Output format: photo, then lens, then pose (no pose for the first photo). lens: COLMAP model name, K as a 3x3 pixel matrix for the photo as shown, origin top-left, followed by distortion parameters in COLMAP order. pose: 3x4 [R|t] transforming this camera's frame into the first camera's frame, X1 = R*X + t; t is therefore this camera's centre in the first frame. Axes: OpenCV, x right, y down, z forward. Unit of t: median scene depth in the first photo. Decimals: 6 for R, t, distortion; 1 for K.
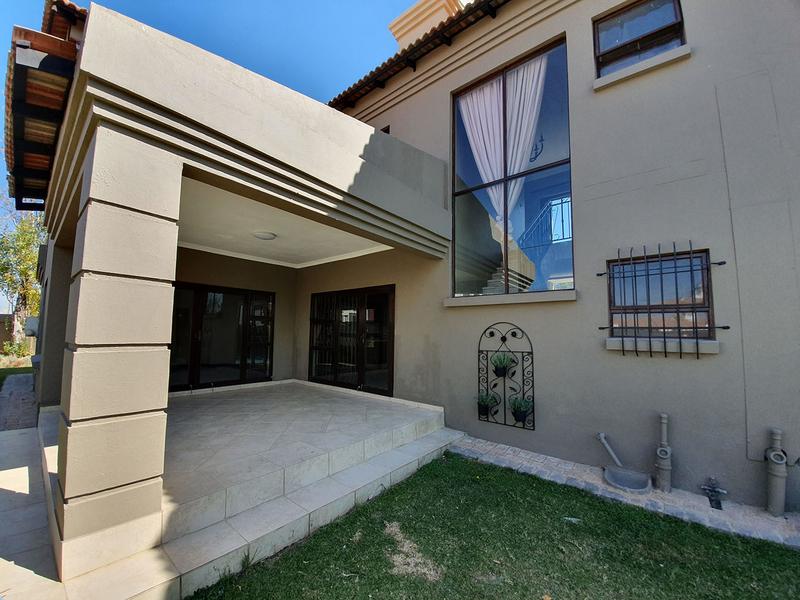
lens RADIAL K [[315.3, 0, 395.3], [0, 315.3, 304.4], [0, 0, 1]] dist [-0.021783, -0.000675]
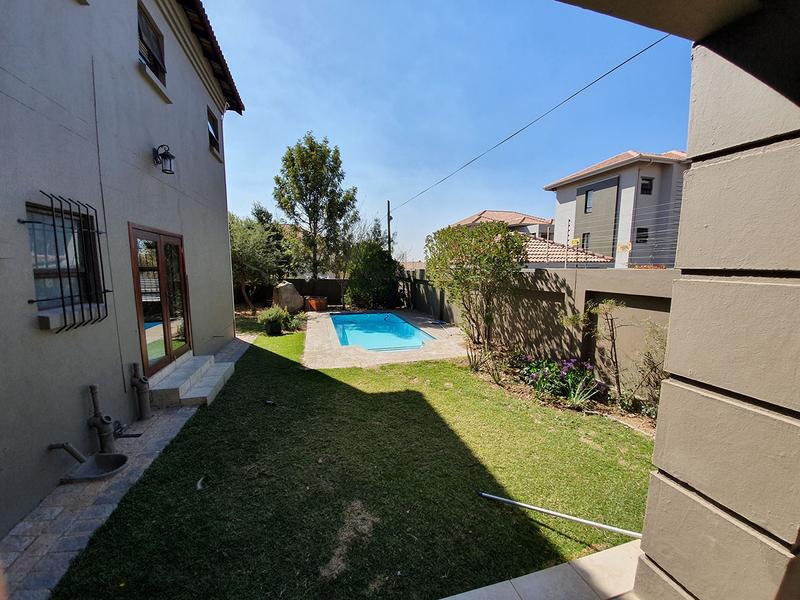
lens RADIAL K [[315.3, 0, 395.3], [0, 315.3, 303.6], [0, 0, 1]] dist [-0.021783, -0.000675]
pose [[-0.809764, -0.081485, 0.581071, -0.538599], [-0.059142, 0.996602, 0.057338, -0.008559], [-0.583768, 0.012064, -0.811831, 1.535208]]
